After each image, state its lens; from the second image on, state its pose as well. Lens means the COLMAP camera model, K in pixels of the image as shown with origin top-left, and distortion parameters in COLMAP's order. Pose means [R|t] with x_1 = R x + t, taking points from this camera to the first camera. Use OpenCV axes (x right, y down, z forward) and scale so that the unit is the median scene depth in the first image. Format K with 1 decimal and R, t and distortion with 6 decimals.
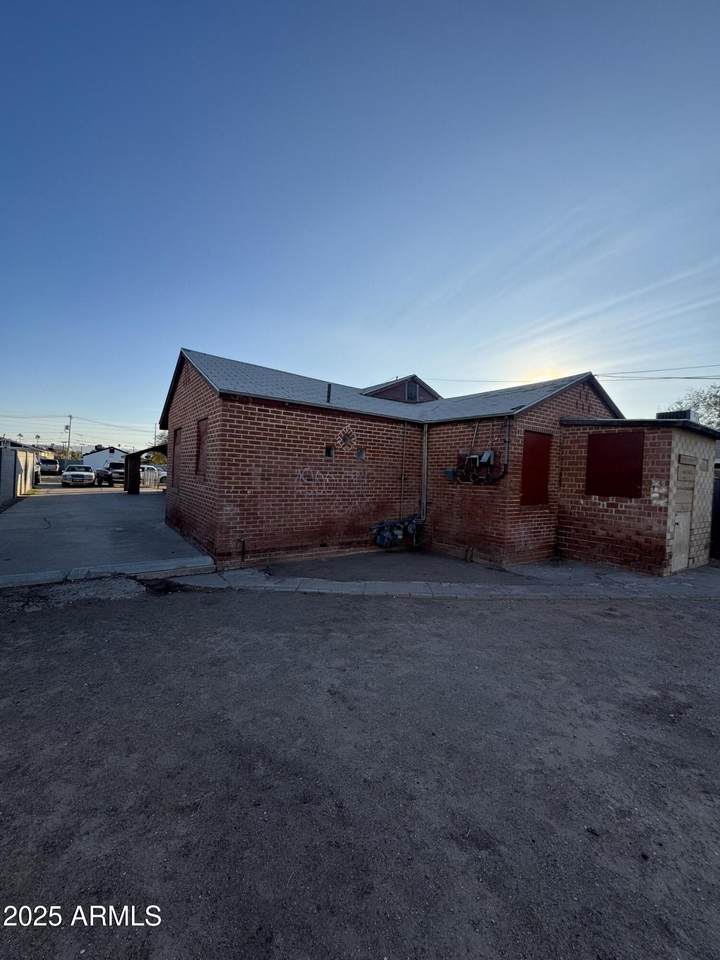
lens RADIAL K [[381.5, 0, 363.9], [0, 381.5, 478.9], [0, 0, 1]] dist [0.000648, -0.000195]
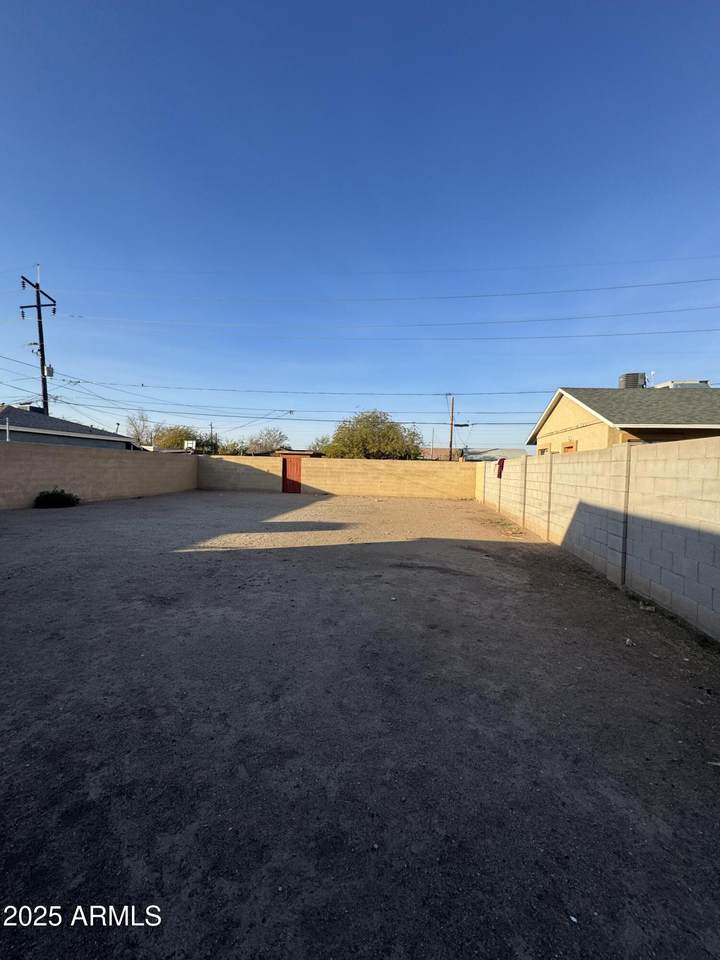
lens RADIAL K [[381.5, 0, 359.4], [0, 381.5, 481.7], [0, 0, 1]] dist [0.000648, -0.000195]
pose [[-0.703172, -0.083618, 0.706086, -0.445546], [-0.045445, 0.996316, 0.072731, -0.012424], [-0.709566, 0.019055, -0.704381, 0.811343]]
